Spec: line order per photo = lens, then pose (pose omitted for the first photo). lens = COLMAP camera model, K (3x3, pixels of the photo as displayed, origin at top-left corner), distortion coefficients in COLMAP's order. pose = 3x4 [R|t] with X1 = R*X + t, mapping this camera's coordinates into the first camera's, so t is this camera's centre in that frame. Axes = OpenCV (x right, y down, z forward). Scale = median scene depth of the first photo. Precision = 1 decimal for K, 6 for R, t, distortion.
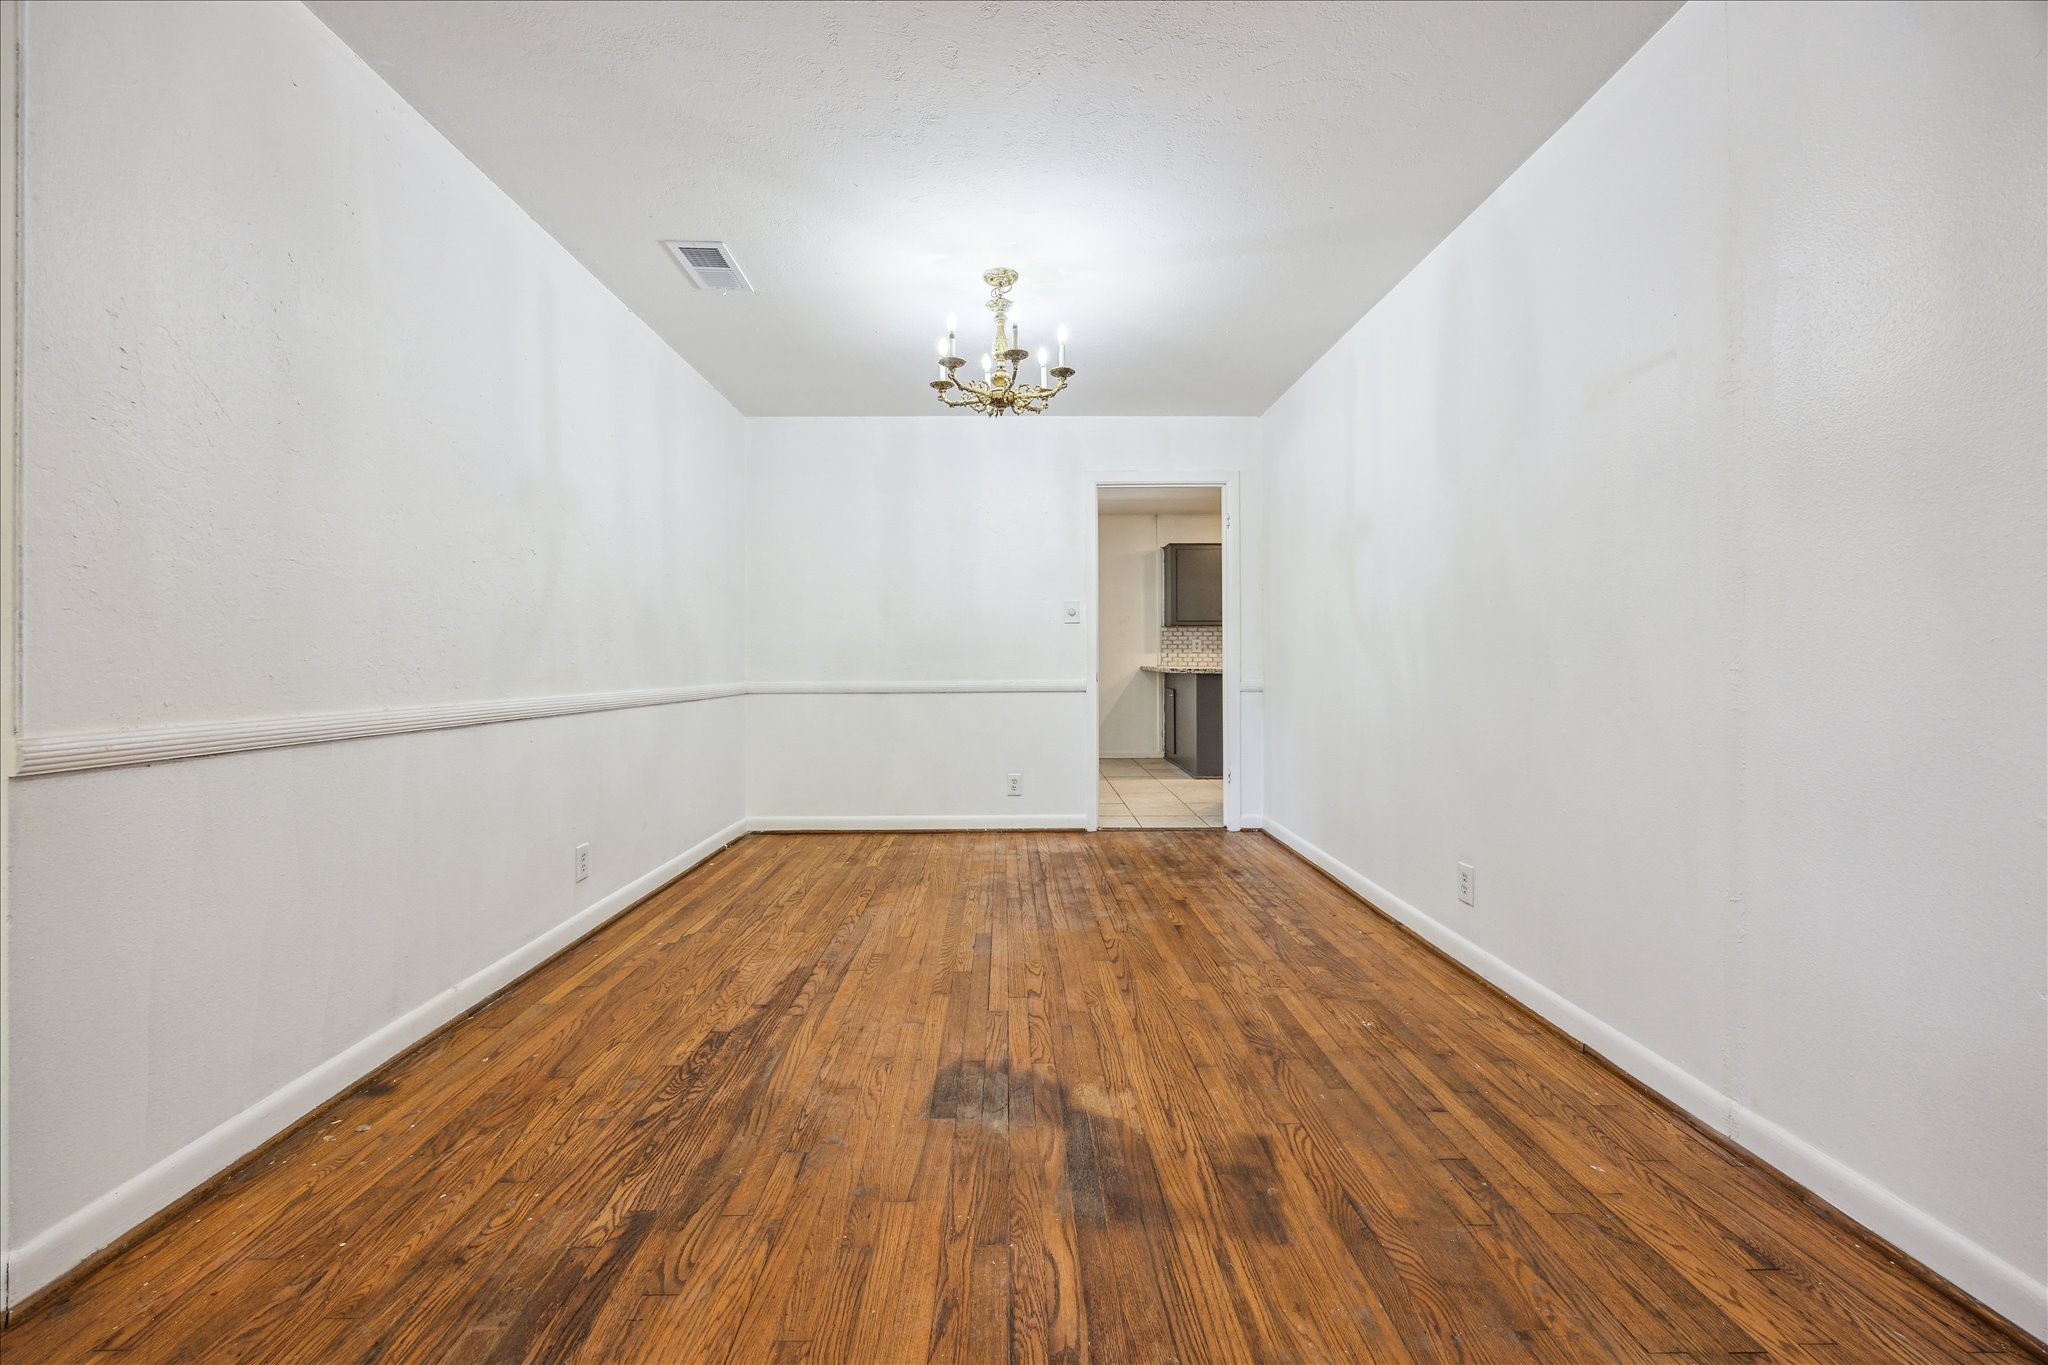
lens RADIAL K [[783.1, 0, 1014.0], [0, 783.1, 671.4], [0, 0, 1]] dist [-0.006150, -0.000117]
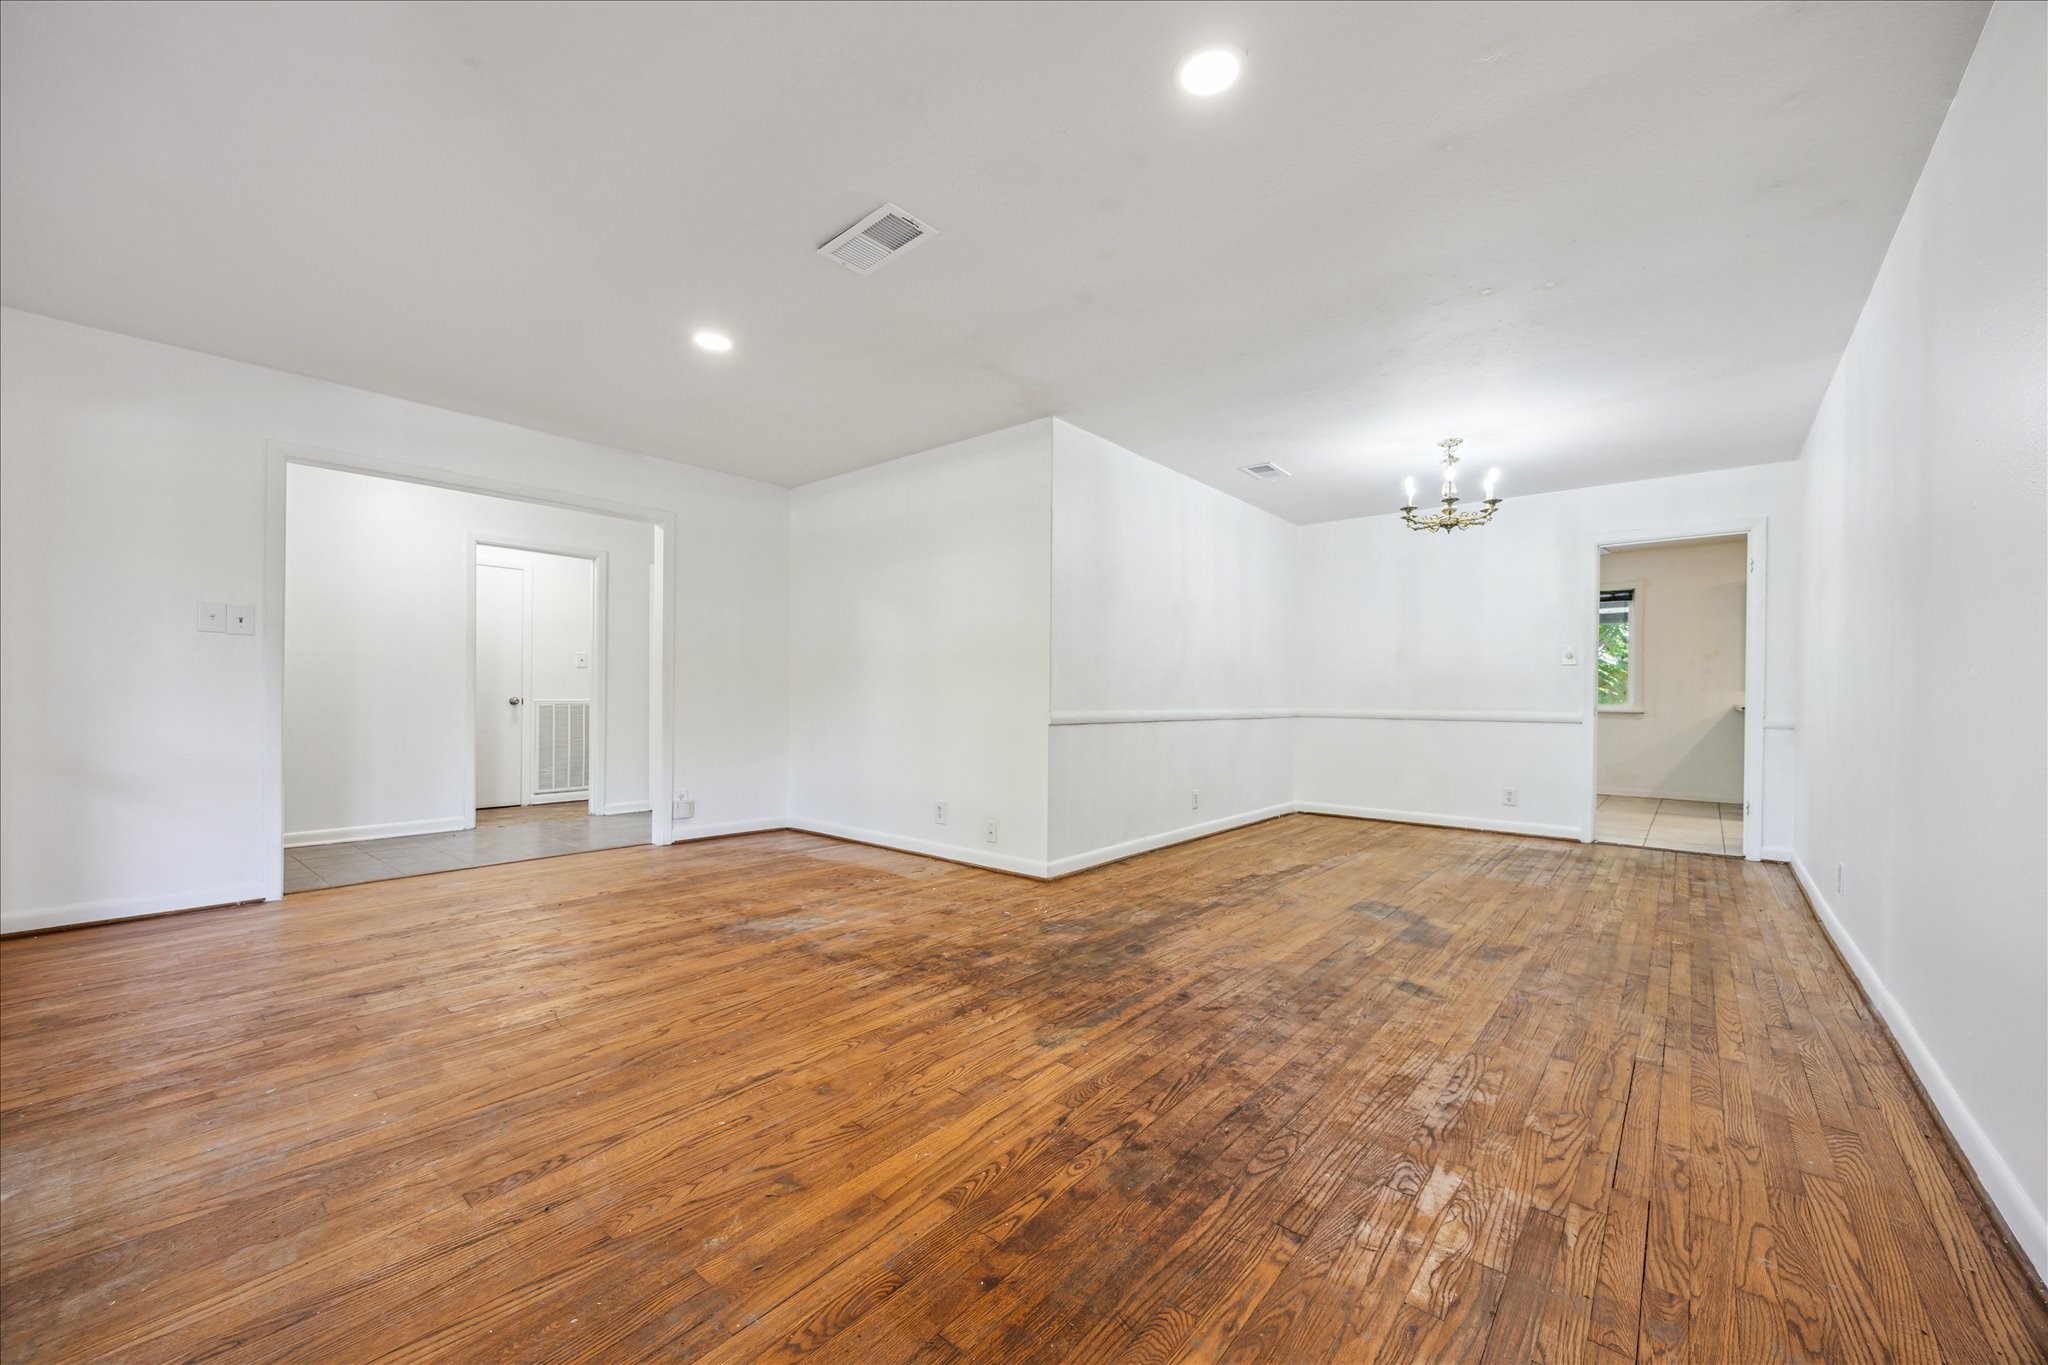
lens RADIAL K [[783.1, 0, 1015.1], [0, 783.1, 687.7], [0, 0, 1]] dist [-0.006150, -0.000117]
pose [[0.750269, 0.001692, -0.661131, 0.414298], [-0.018856, 0.999645, -0.018840, 0.019235], [0.660864, 0.026601, 0.750034, -0.800557]]
